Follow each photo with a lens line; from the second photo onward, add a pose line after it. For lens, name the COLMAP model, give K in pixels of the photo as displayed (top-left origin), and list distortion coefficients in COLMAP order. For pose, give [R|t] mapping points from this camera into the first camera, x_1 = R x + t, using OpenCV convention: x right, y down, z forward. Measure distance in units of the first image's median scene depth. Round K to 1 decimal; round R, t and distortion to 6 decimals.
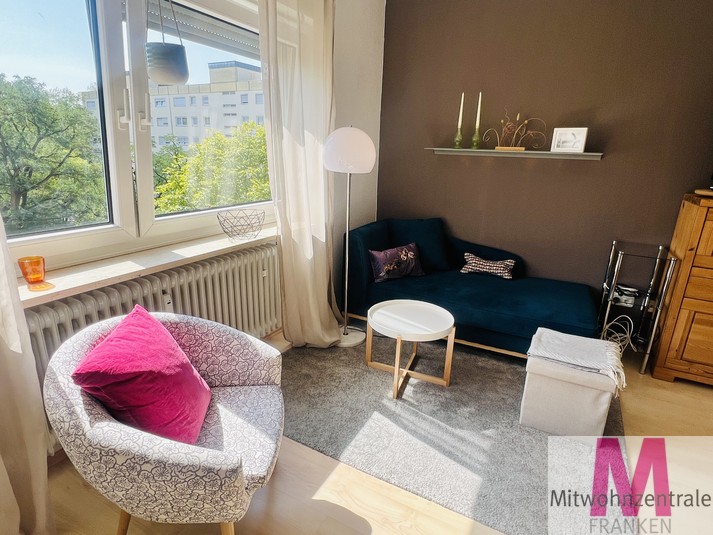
lens RADIAL K [[399.1, 0, 357.3], [0, 399.1, 272.5], [0, 0, 1]] dist [-0.007259, 0.003160]
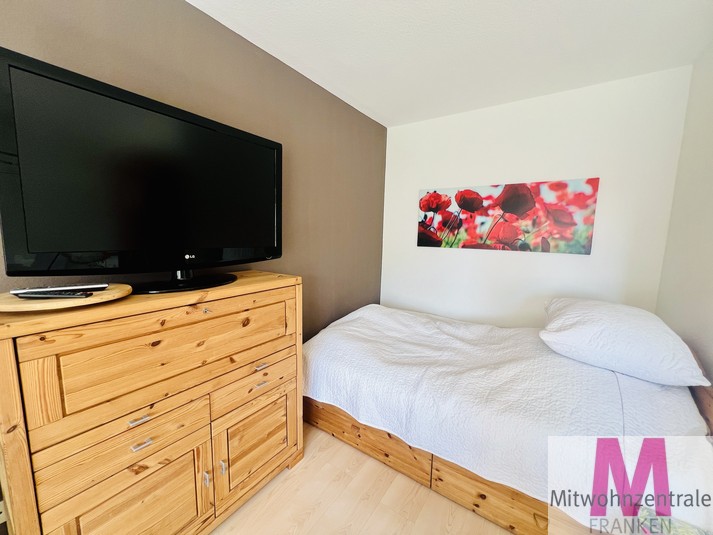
lens RADIAL K [[285.2, 0, 355.7], [0, 285.2, 269.3], [0, 0, 1]] dist [0.000511, -0.000516]
pose [[0.100534, -0.147575, 0.983928, 0.598666], [0.291436, 0.949929, 0.112697, -0.161562], [-0.951293, 0.275422, 0.138509, 0.544198]]
